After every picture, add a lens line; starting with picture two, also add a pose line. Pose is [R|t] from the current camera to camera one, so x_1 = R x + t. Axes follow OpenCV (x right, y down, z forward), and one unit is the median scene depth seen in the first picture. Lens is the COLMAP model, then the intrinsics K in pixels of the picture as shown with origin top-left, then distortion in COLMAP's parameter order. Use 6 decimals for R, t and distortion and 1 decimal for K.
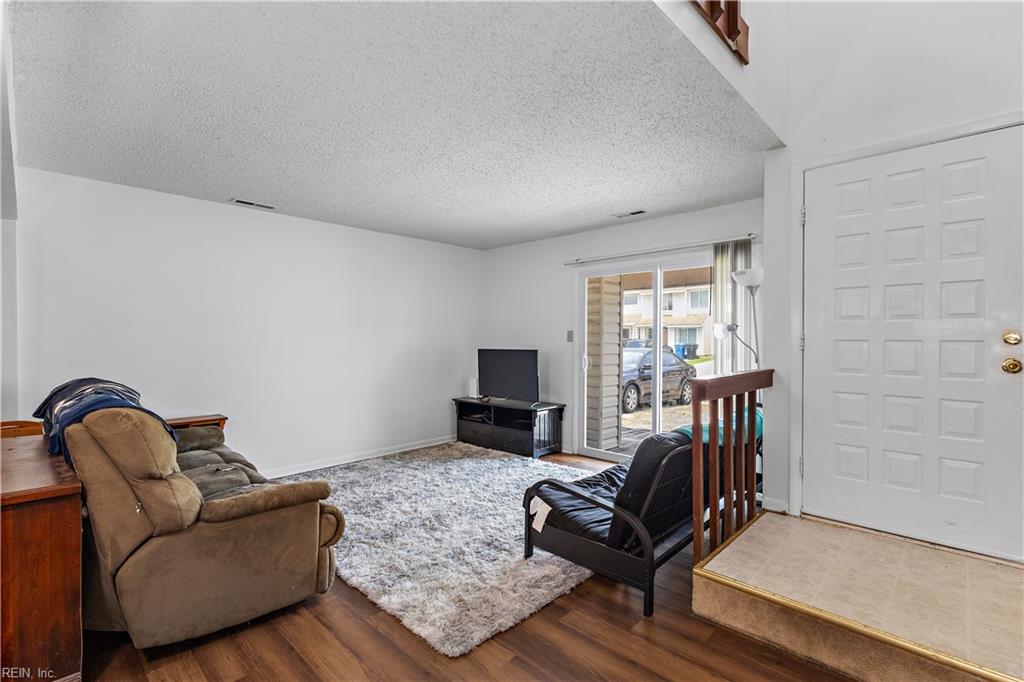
lens RADIAL K [[472.1, 0, 512.0], [0, 472.1, 341.0], [0, 0, 1]] dist [0.000409, 0.000048]
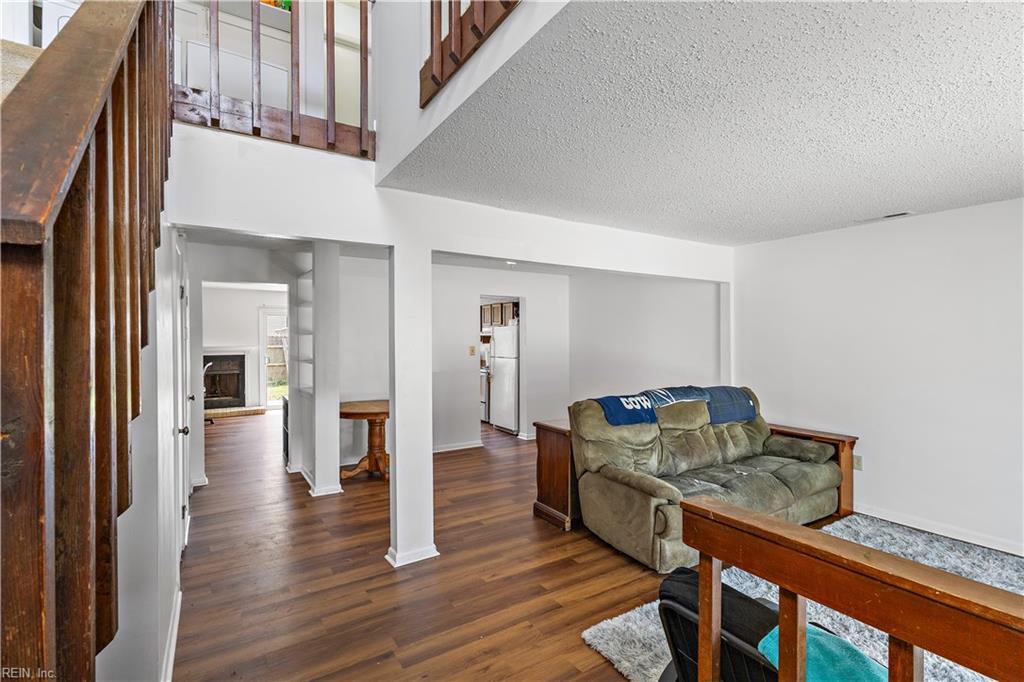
lens RADIAL K [[472.1, 0, 512.0], [0, 472.1, 341.0], [0, 0, 1]] dist [0.000409, 0.000048]
pose [[-0.236163, 0.005675, -0.971697, 1.023968], [-0.004682, 0.999965, 0.006978, -0.106642], [0.971702, 0.006197, -0.236128, 1.005135]]
